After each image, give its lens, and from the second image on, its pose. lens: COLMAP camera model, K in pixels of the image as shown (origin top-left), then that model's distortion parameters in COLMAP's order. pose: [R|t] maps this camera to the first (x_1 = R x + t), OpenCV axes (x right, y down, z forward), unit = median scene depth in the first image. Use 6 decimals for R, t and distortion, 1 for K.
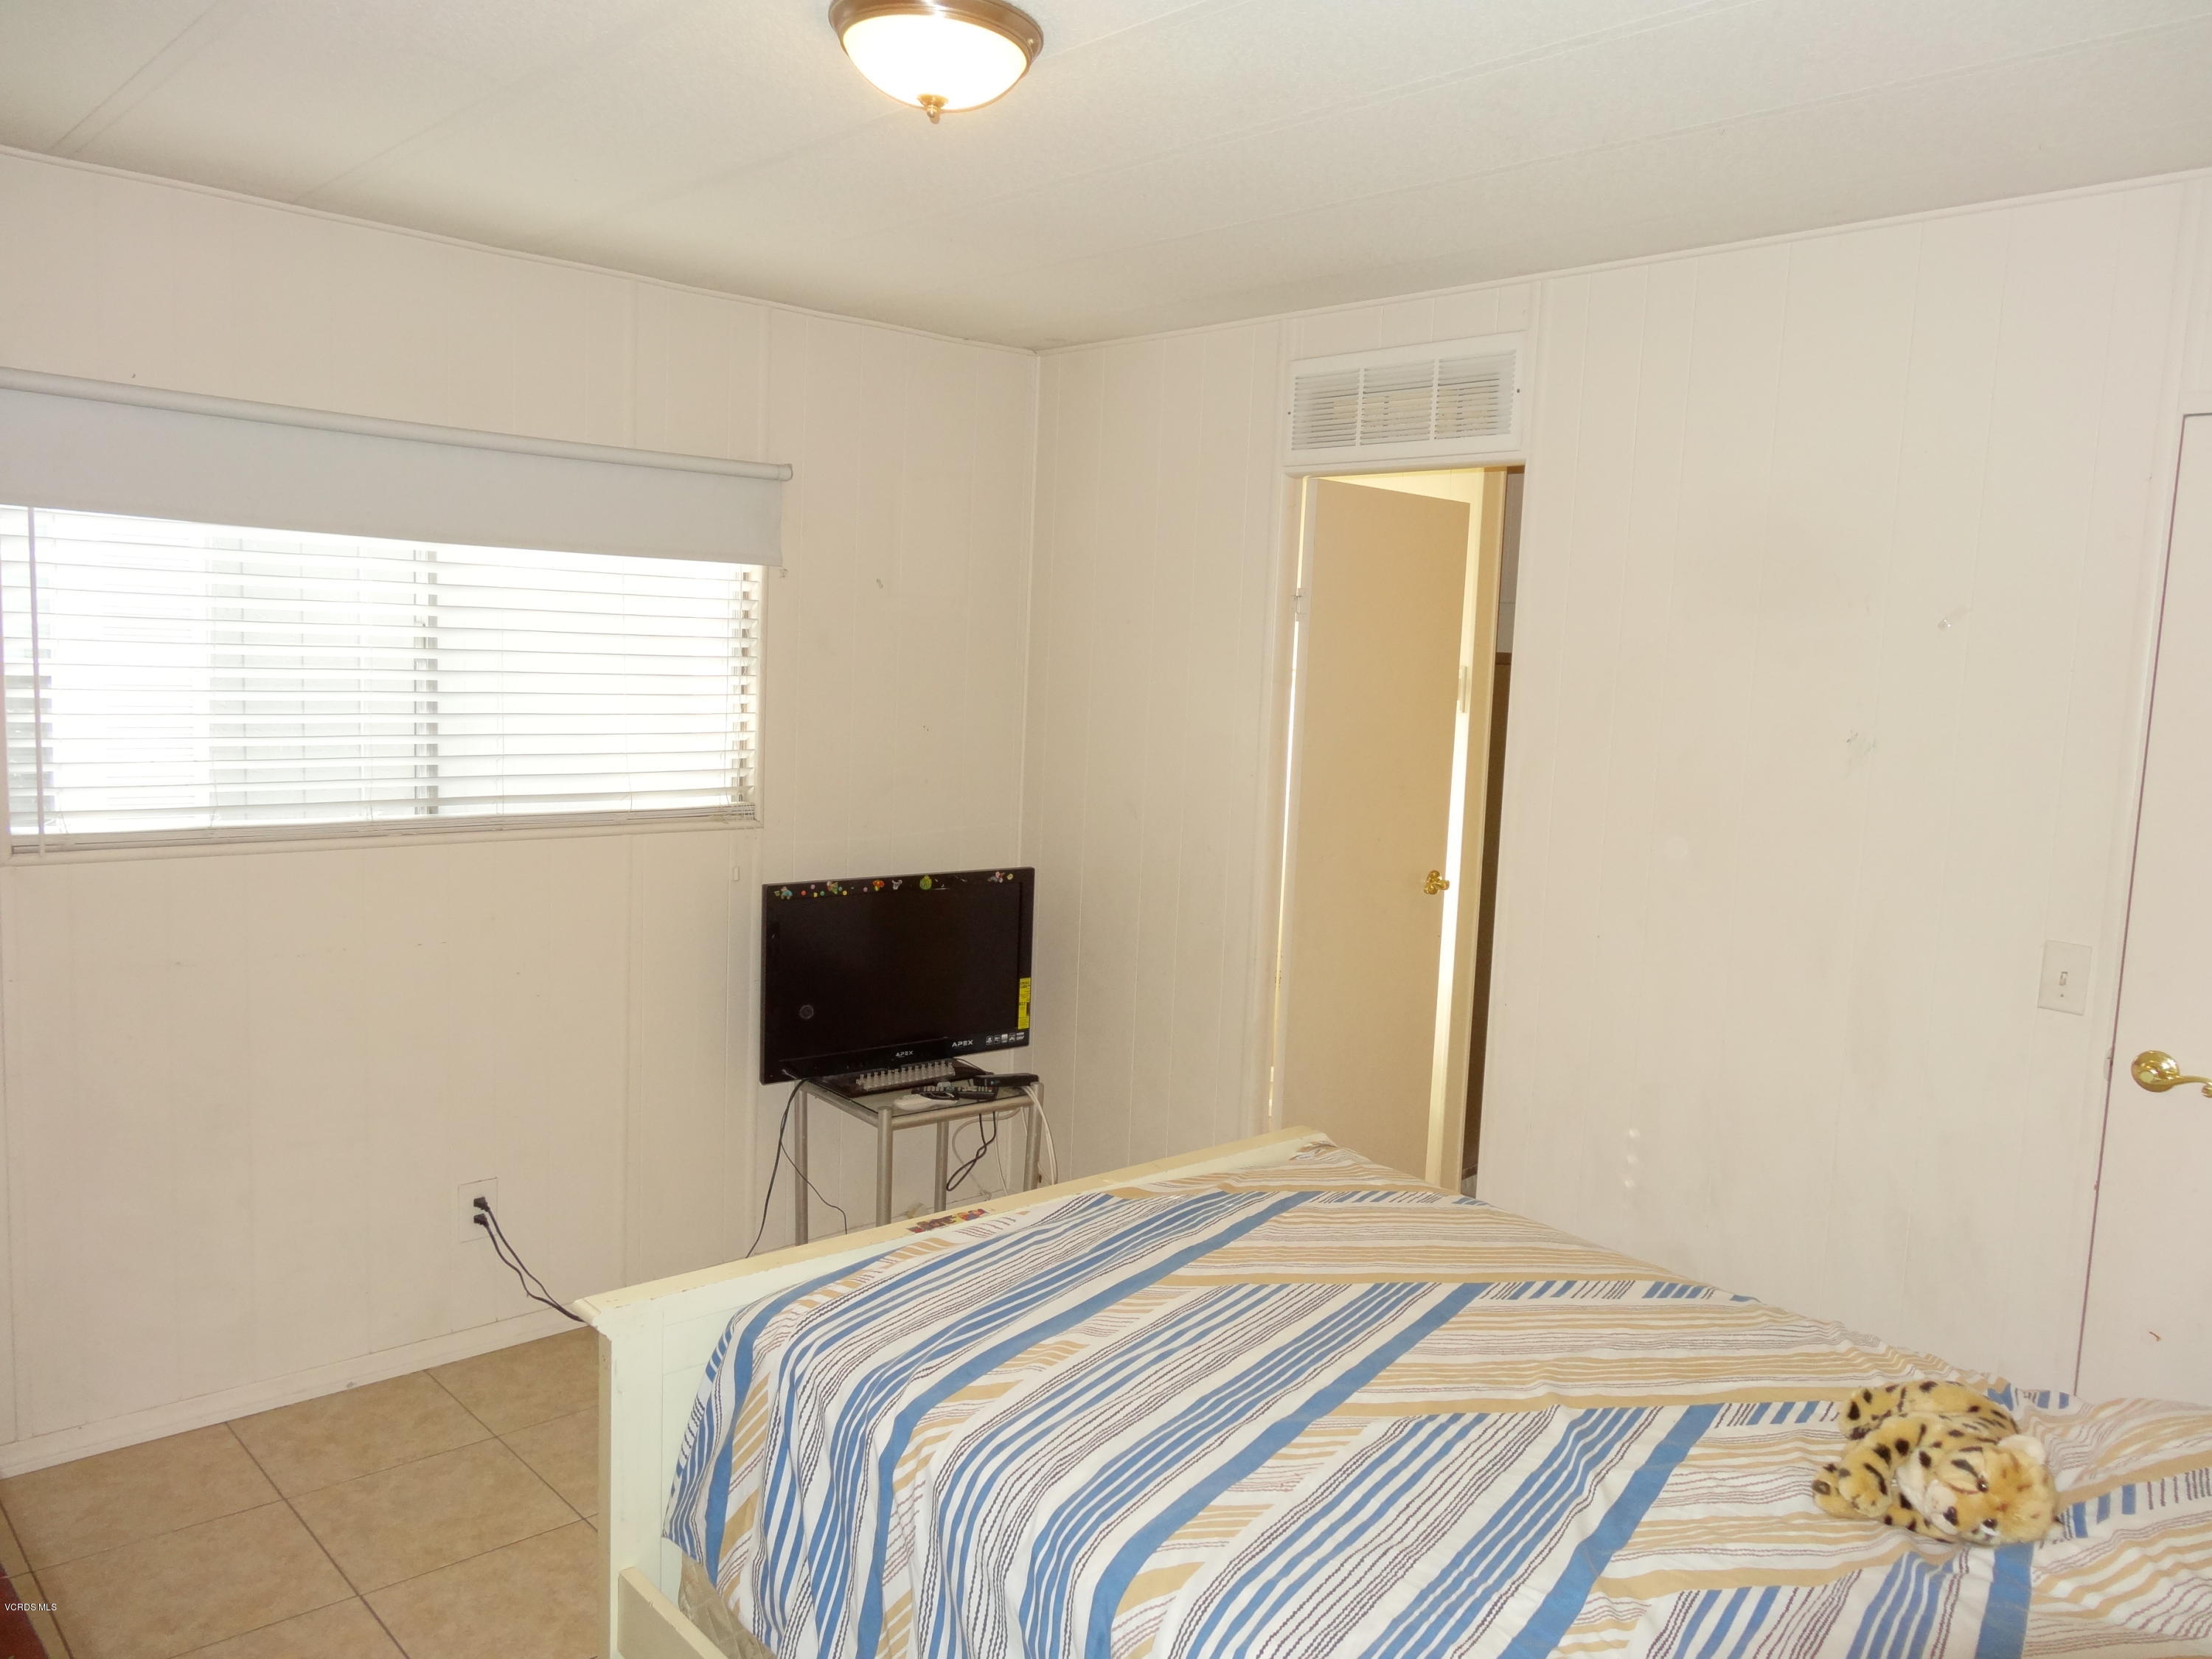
lens RADIAL K [[1624.1, 0, 1106.0], [0, 1624.1, 829.5], [0, 0, 1]] dist [-0.000482, -0.001386]
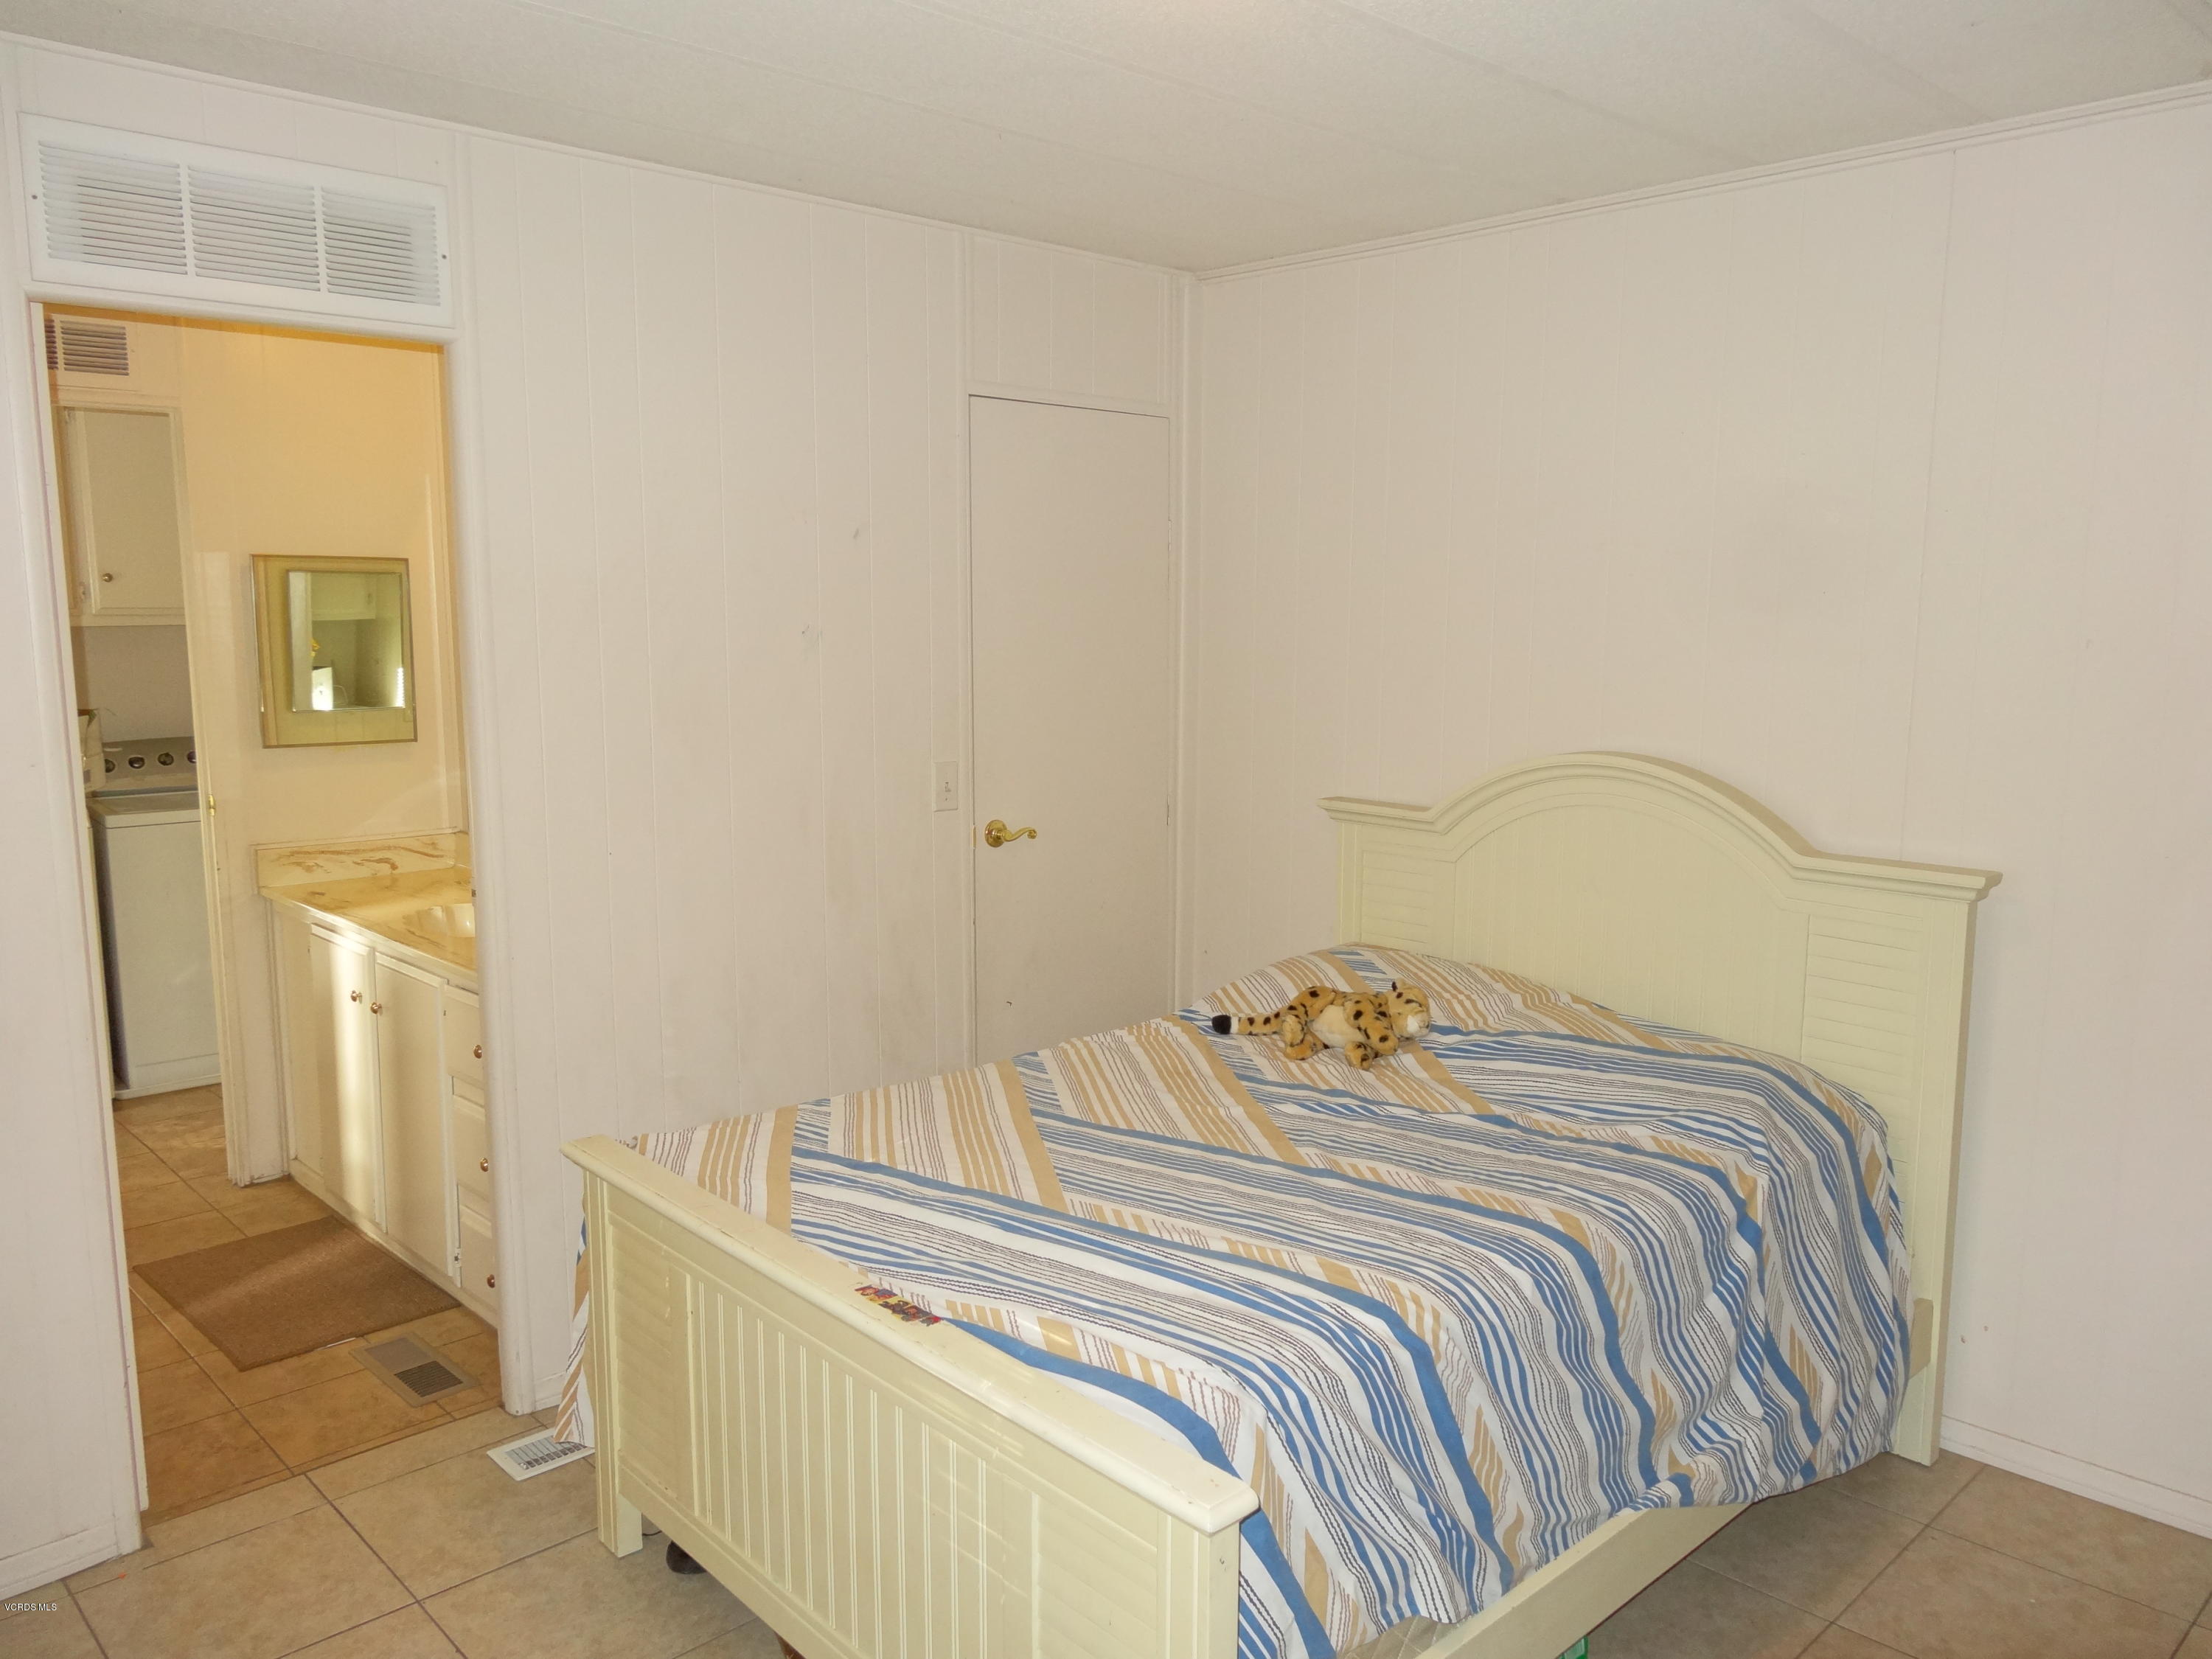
lens RADIAL K [[1624.1, 0, 1106.0], [0, 1624.1, 829.5], [0, 0, 1]] dist [-0.000482, -0.001386]
pose [[-0.021505, -0.178764, 0.983657, -0.832113], [0.111448, 0.977324, 0.180050, -0.114668], [-0.993538, 0.113499, -0.001095, 0.877498]]
